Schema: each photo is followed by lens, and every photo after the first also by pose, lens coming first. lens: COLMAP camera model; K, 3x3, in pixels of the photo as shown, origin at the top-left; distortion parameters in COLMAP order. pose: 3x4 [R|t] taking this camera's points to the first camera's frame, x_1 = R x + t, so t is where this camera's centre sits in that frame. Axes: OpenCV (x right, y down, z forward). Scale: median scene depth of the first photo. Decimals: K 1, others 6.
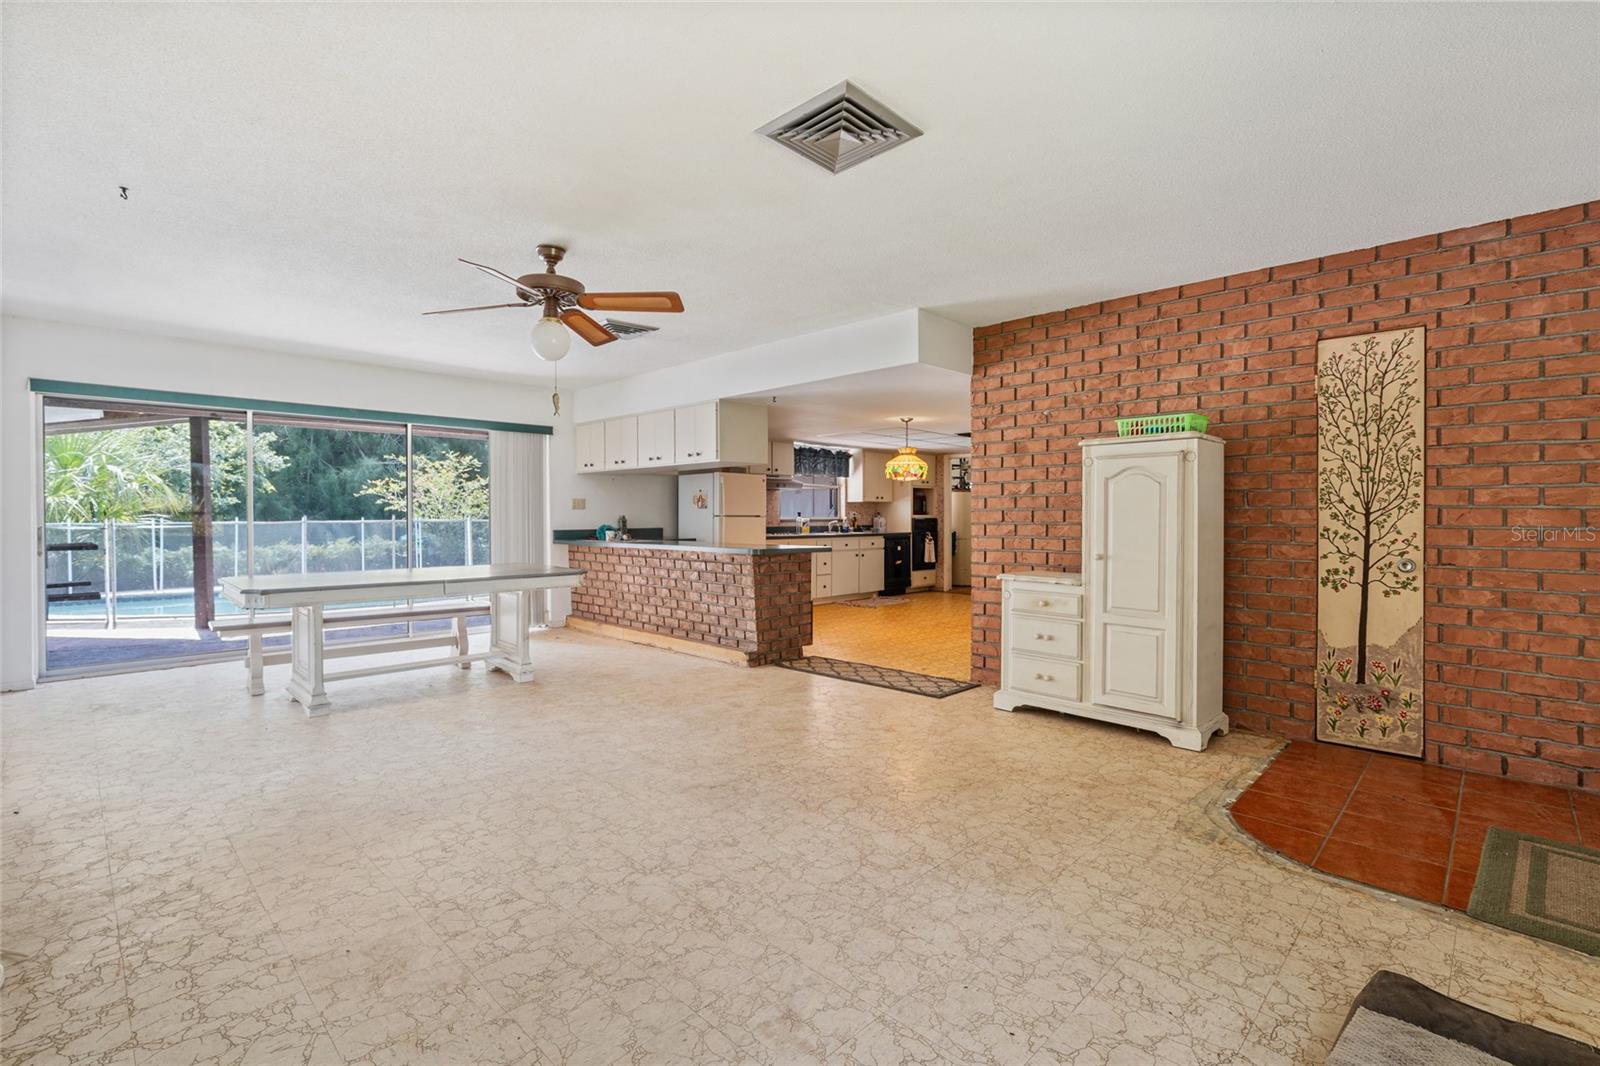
lens RADIAL K [[731.8, 0, 792.9], [0, 731.8, 529.6], [0, 0, 1]] dist [-0.003118, 0.000392]
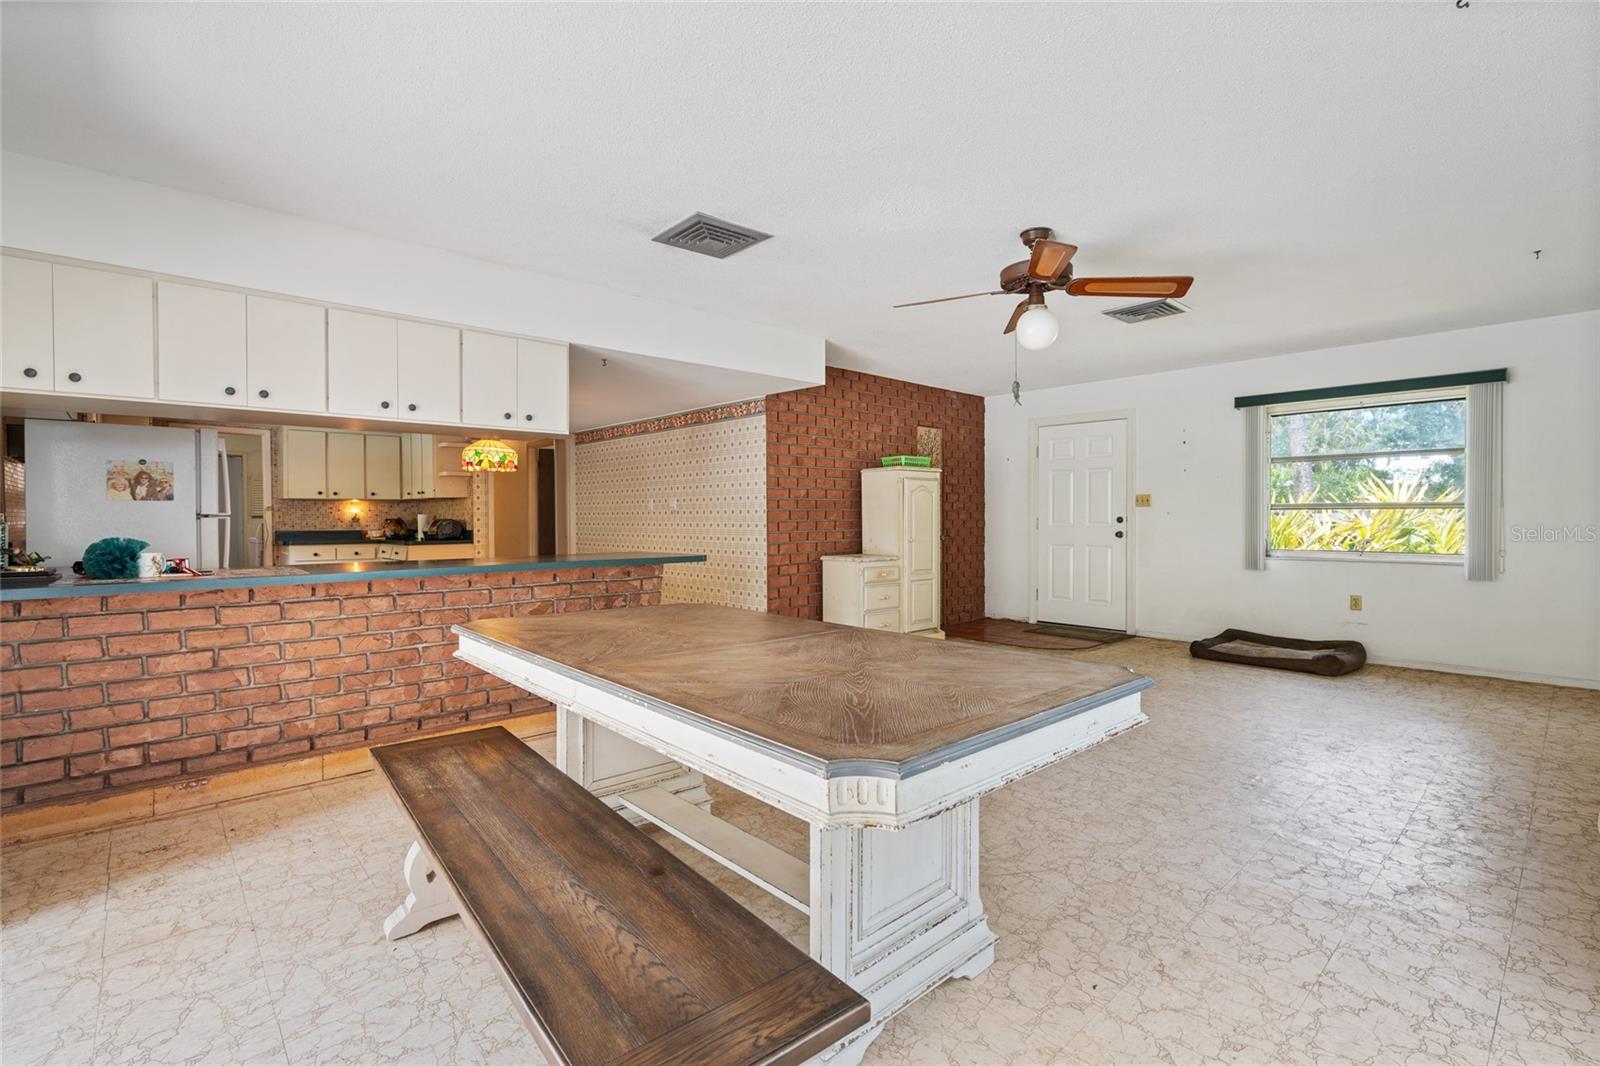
lens RADIAL K [[731.8, 0, 793.4], [0, 731.8, 524.9], [0, 0, 1]] dist [-0.003118, 0.000392]
pose [[0.040064, -0.012945, 0.999113, -1.045297], [0.020539, 0.999715, 0.012129, -0.018056], [-0.998986, 0.020035, 0.040319, 1.034828]]
